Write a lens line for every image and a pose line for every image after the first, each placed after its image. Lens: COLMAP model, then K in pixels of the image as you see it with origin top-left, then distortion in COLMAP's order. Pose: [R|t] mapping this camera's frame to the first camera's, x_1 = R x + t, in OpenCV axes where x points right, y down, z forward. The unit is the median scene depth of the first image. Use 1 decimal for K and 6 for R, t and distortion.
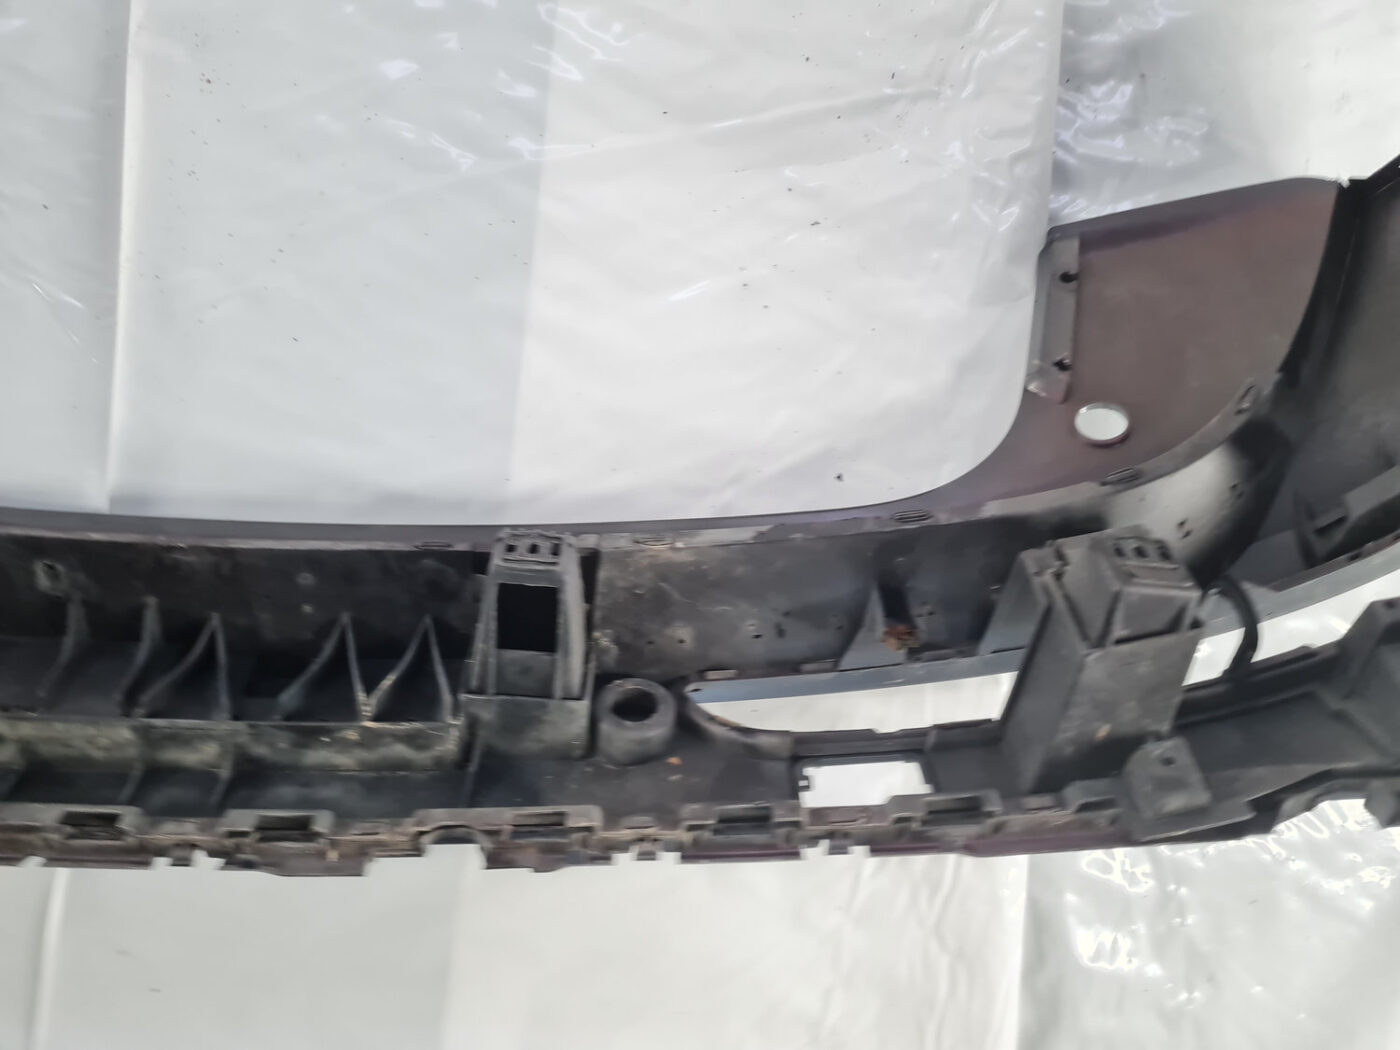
lens RADIAL K [[1033.0, 0, 700.0], [0, 1033.0, 525.0], [0, 0, 1]] dist [0.006135, 0.004636]
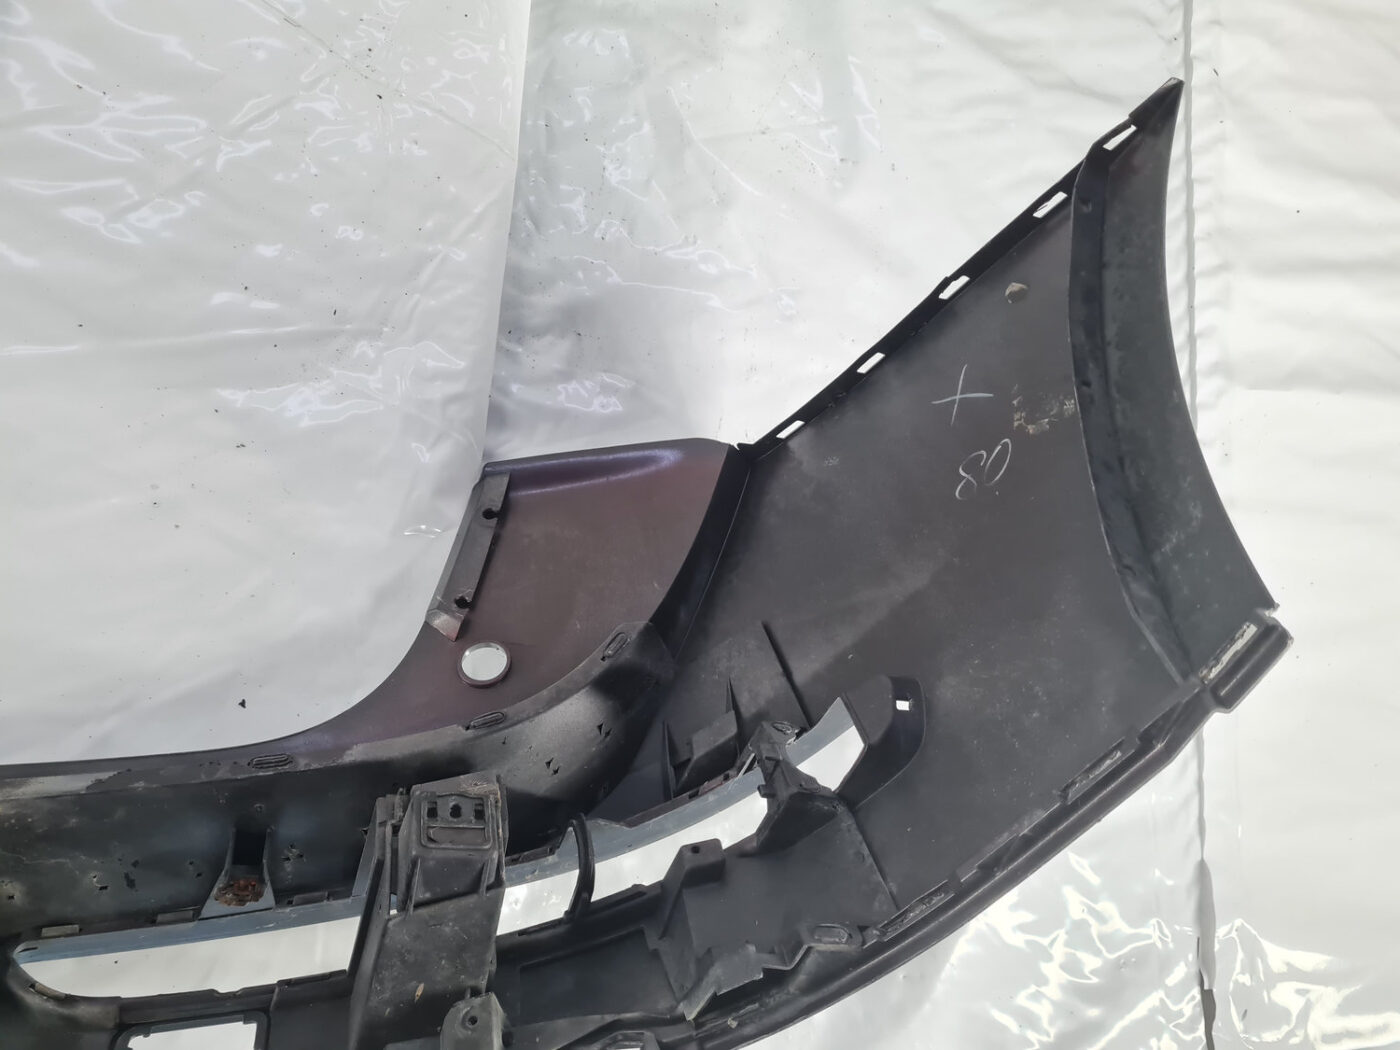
lens RADIAL K [[1033.2, 0, 700.0], [0, 1033.2, 500.1], [0, 0, 1]] dist [0.006554, -0.006115]
pose [[0.959296, 0.057770, 0.276432, 0.296766], [-0.019772, 0.990190, -0.138320, -0.121713], [-0.281711, 0.127224, 0.951027, -0.088665]]
